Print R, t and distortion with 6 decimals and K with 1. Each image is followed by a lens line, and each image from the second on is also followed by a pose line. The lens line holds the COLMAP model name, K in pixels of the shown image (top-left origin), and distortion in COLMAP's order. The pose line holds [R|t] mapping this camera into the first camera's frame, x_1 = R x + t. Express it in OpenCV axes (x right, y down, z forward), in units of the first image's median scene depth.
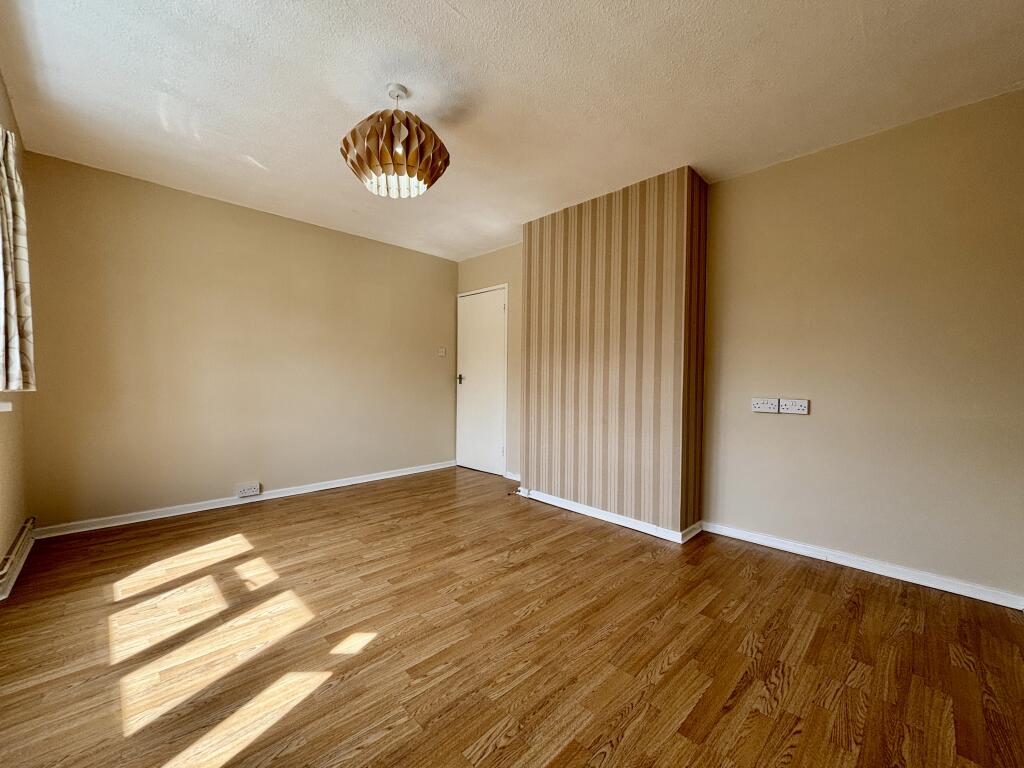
lens RADIAL K [[412.5, 0, 512.0], [0, 412.5, 384.0], [0, 0, 1]] dist [-0.001584, 0.000339]
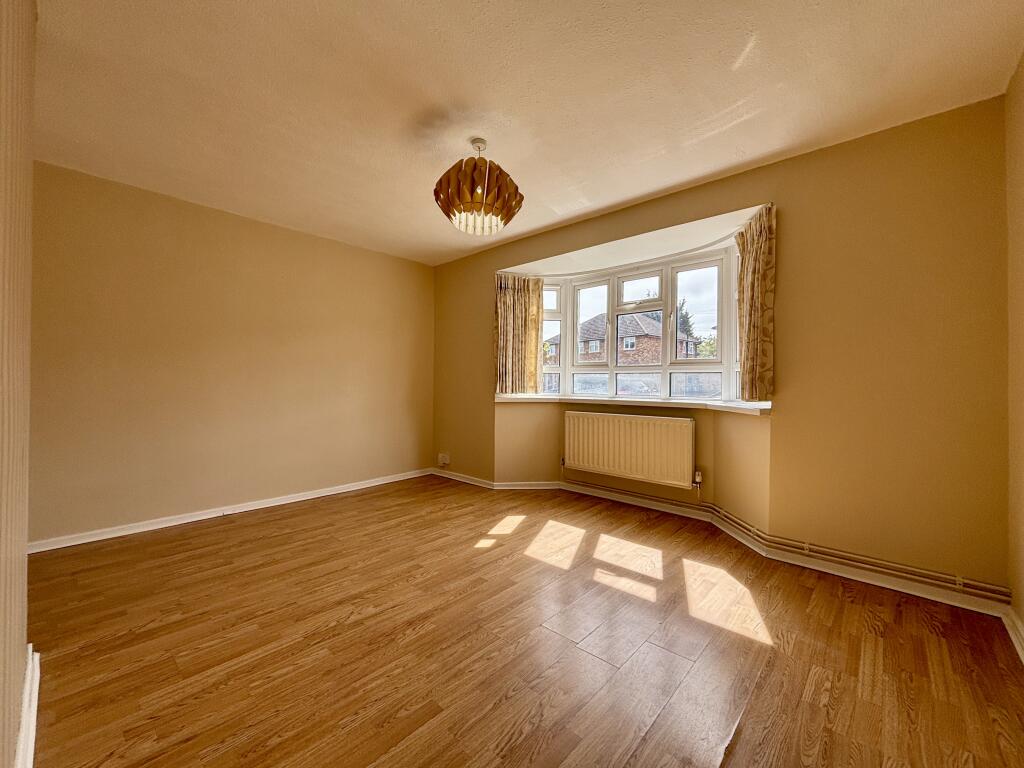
lens RADIAL K [[412.5, 0, 512.0], [0, 412.5, 384.0], [0, 0, 1]] dist [-0.001584, 0.000339]
pose [[-0.998757, -0.015670, -0.047319, -0.322994], [-0.016574, 0.999686, 0.018770, -0.043487], [0.047010, 0.019531, -0.998703, 2.147355]]
